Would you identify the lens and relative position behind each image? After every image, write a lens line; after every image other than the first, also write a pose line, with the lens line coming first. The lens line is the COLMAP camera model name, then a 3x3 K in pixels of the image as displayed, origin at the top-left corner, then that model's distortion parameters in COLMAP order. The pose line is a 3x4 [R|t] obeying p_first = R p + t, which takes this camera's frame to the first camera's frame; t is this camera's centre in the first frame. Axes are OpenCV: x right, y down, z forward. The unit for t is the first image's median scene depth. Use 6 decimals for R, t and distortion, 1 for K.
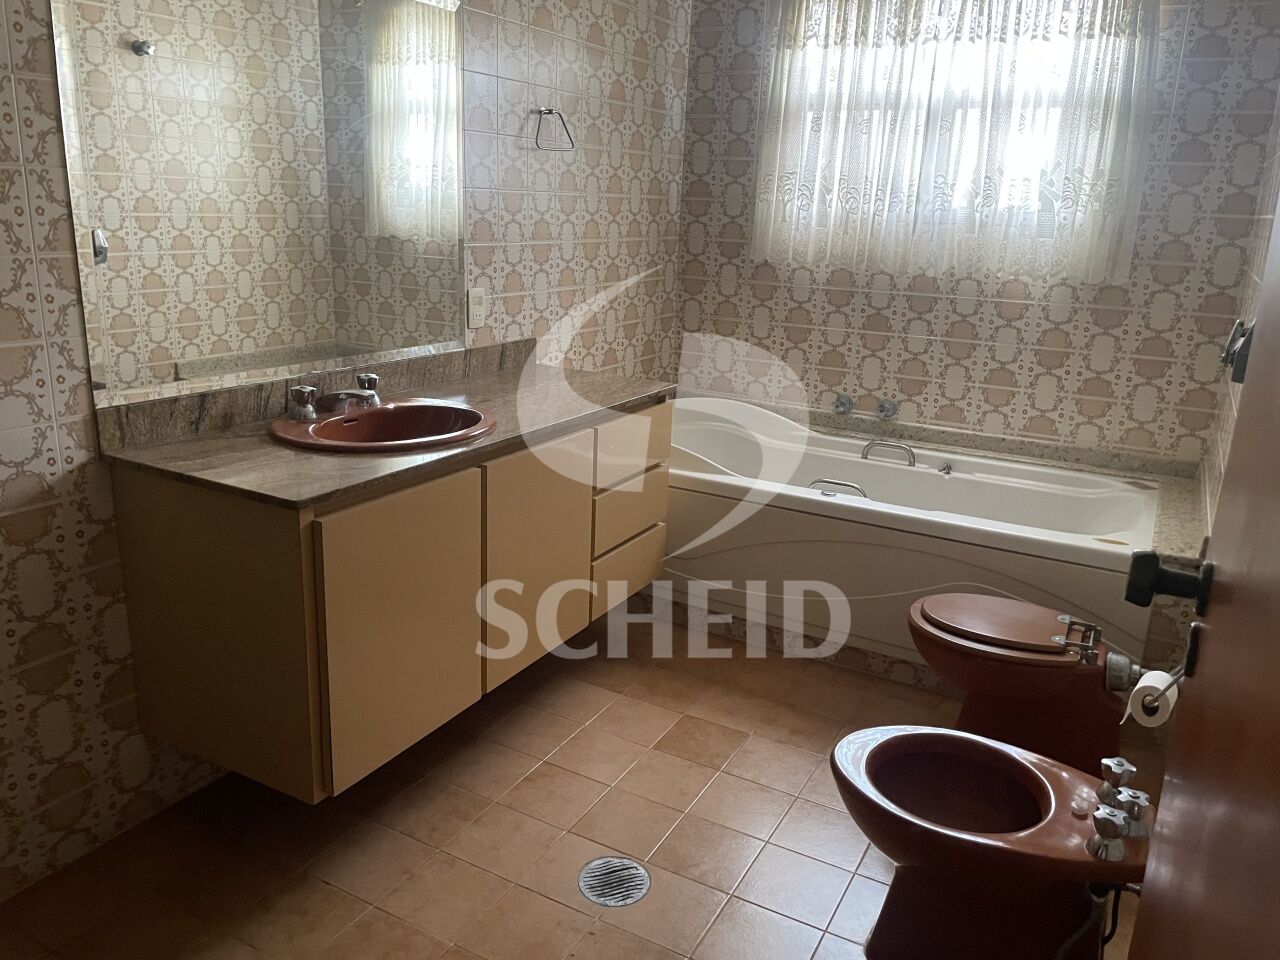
lens RADIAL K [[971.5, 0, 641.5], [0, 971.5, 480.1], [0, 0, 1]] dist [0.039373, -0.043876]
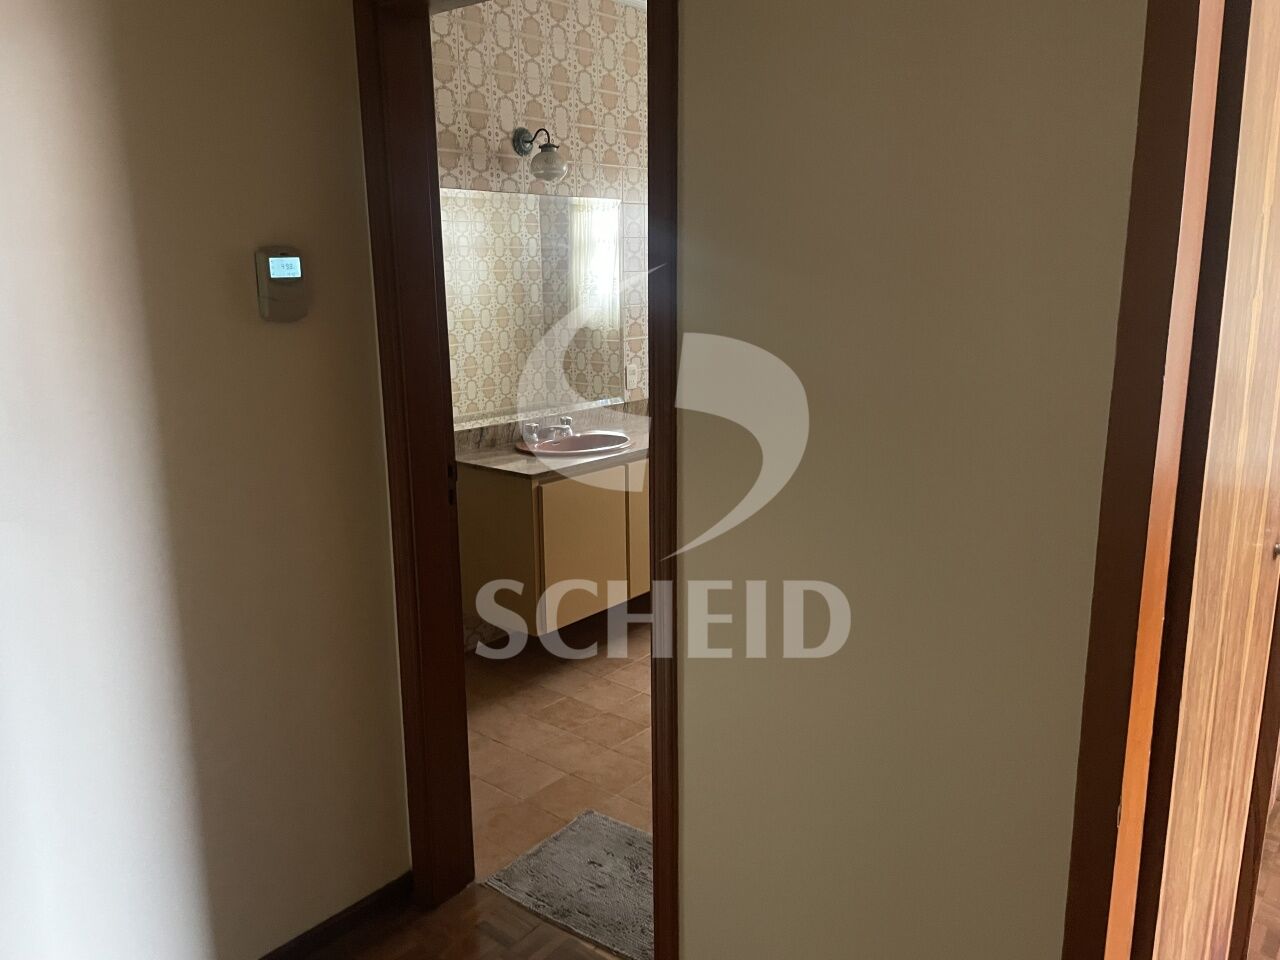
lens RADIAL K [[971.5, 0, 637.5], [0, 971.5, 480.3], [0, 0, 1]] dist [0.039373, -0.043876]
pose [[0.978683, -0.009452, -0.205159, 0.107596], [-0.003181, 0.998123, -0.061163, 0.059322], [0.205352, 0.060512, 0.976816, -0.358471]]
